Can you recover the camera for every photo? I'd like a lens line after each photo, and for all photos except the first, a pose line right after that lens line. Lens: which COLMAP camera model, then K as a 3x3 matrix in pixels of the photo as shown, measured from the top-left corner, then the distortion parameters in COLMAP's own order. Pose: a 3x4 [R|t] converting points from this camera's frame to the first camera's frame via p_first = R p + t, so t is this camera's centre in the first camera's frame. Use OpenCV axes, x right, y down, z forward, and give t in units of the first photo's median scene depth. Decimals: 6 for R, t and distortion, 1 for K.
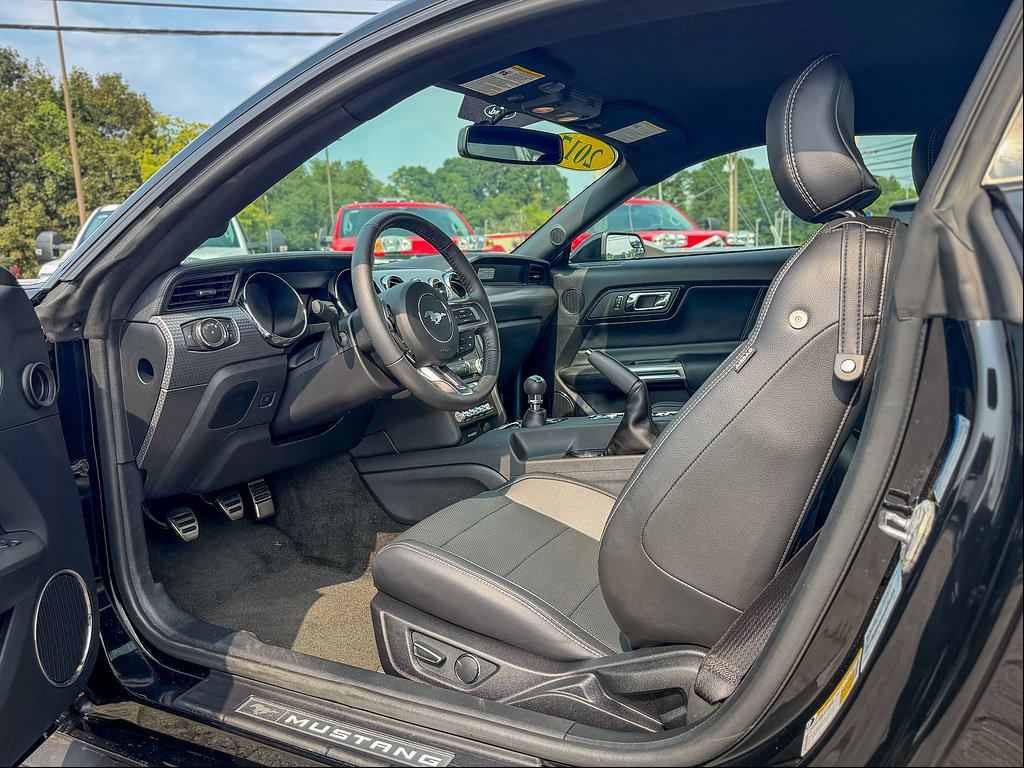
lens RADIAL K [[814.7, 0, 520.5], [0, 814.7, 377.4], [0, 0, 1]] dist [0.001834, 0.008402]
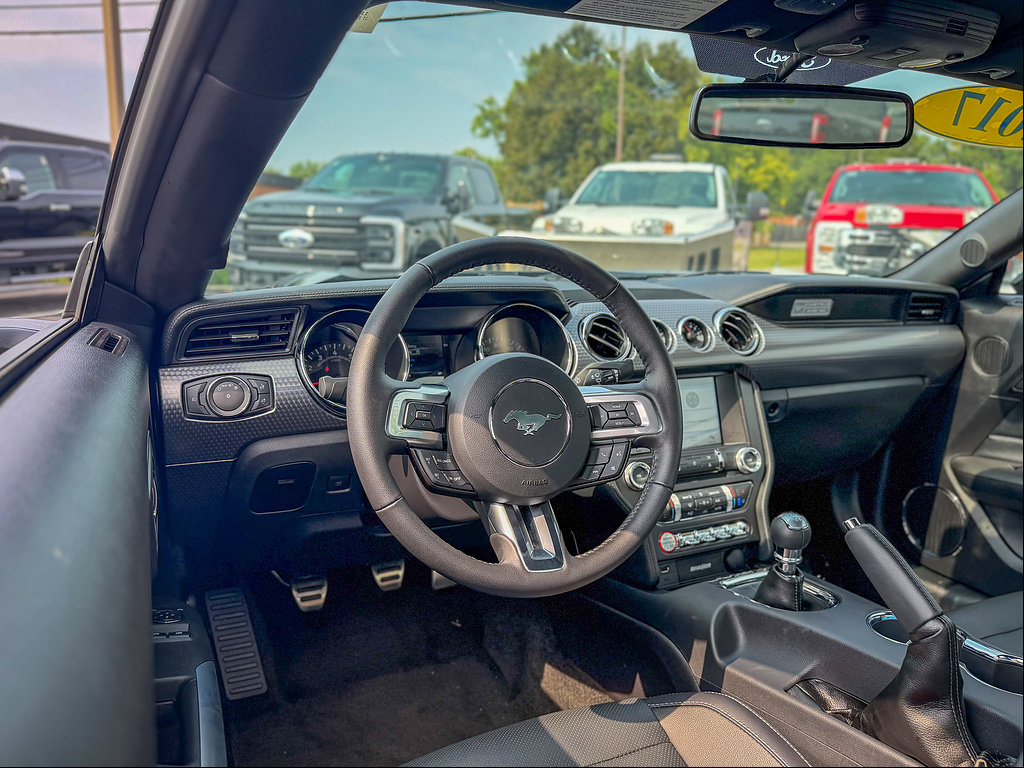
lens RADIAL K [[785.9, 0, 520.9], [0, 785.9, 350.1], [0, 0, 1]] dist [0.017792, -0.022668]
pose [[0.805137, 0.147487, -0.574458, 0.010795], [-0.130217, 0.988912, 0.071387, -0.008463], [0.578618, 0.017328, 0.815415, 0.027205]]
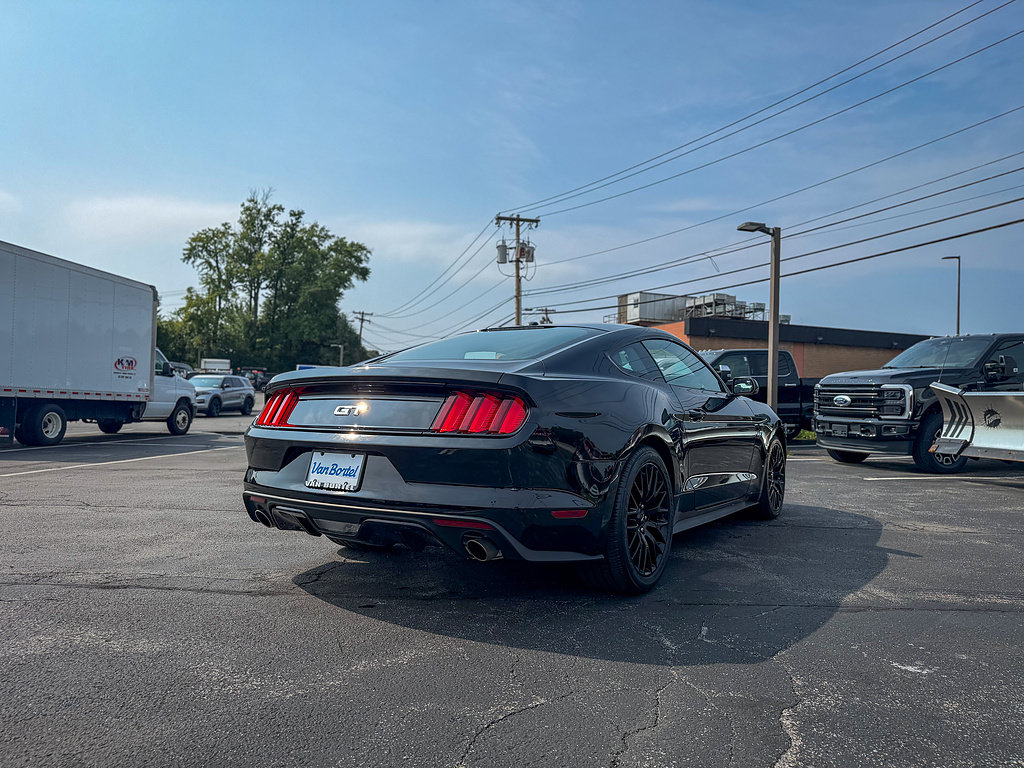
lens RADIAL K [[761.5, 0, 490.6], [0, 761.5, 403.4], [0, 0, 1]] dist [-0.009911, -0.012248]
pose [[-0.096646, 0.044006, -0.994346, 0.168677], [-0.130248, 0.989872, 0.056467, -0.012695], [0.986760, 0.134969, -0.089936, 0.050932]]
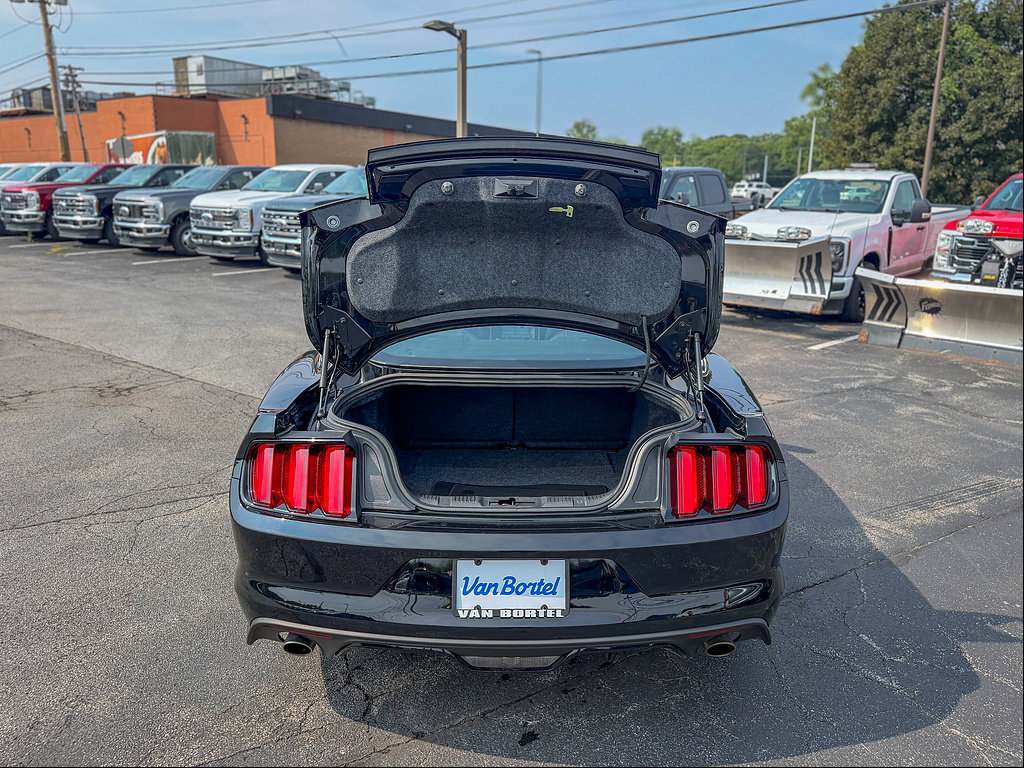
lens RADIAL K [[785.9, 0, 551.1], [0, 785.9, 396.1], [0, 0, 1]] dist [0.017792, -0.022668]
pose [[0.507366, 0.272334, -0.817566, 0.123429], [-0.145843, 0.962199, 0.230005, -0.026902], [0.849299, 0.002540, 0.527905, -0.009094]]
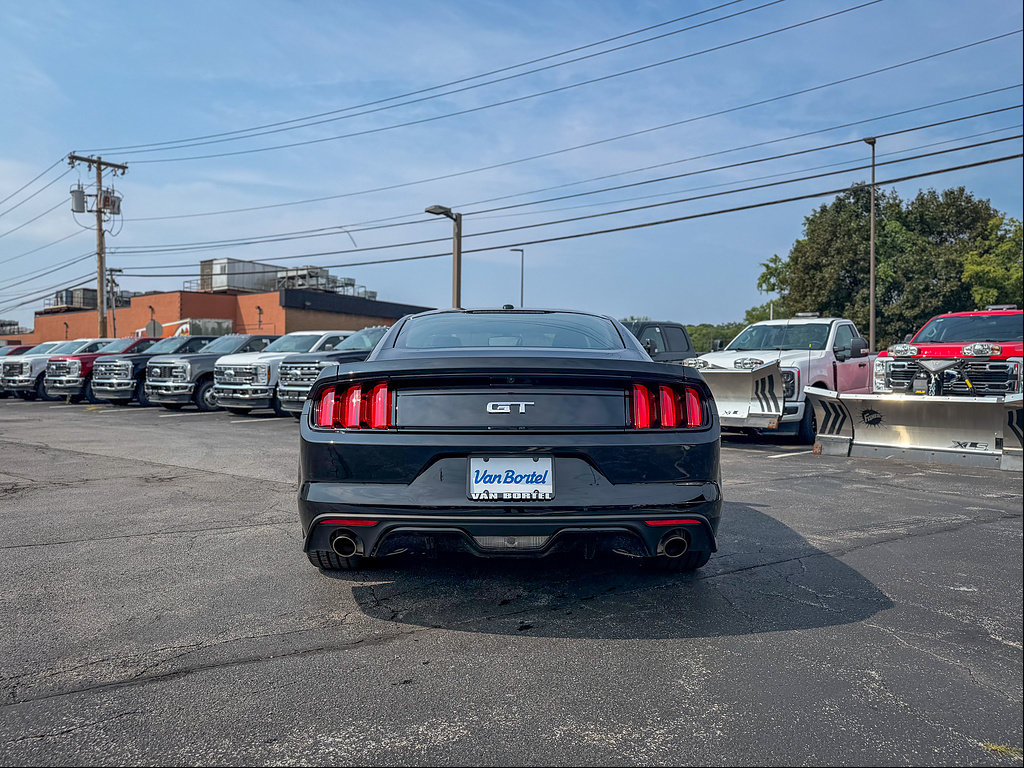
lens RADIAL K [[761.5, 0, 528.0], [0, 761.5, 394.2], [0, 0, 1]] dist [-0.009911, -0.012248]
pose [[0.501125, 0.064167, -0.862993, 0.145859], [-0.130466, 0.991451, -0.002041, -0.005093], [0.855484, 0.113614, 0.505212, -0.019478]]
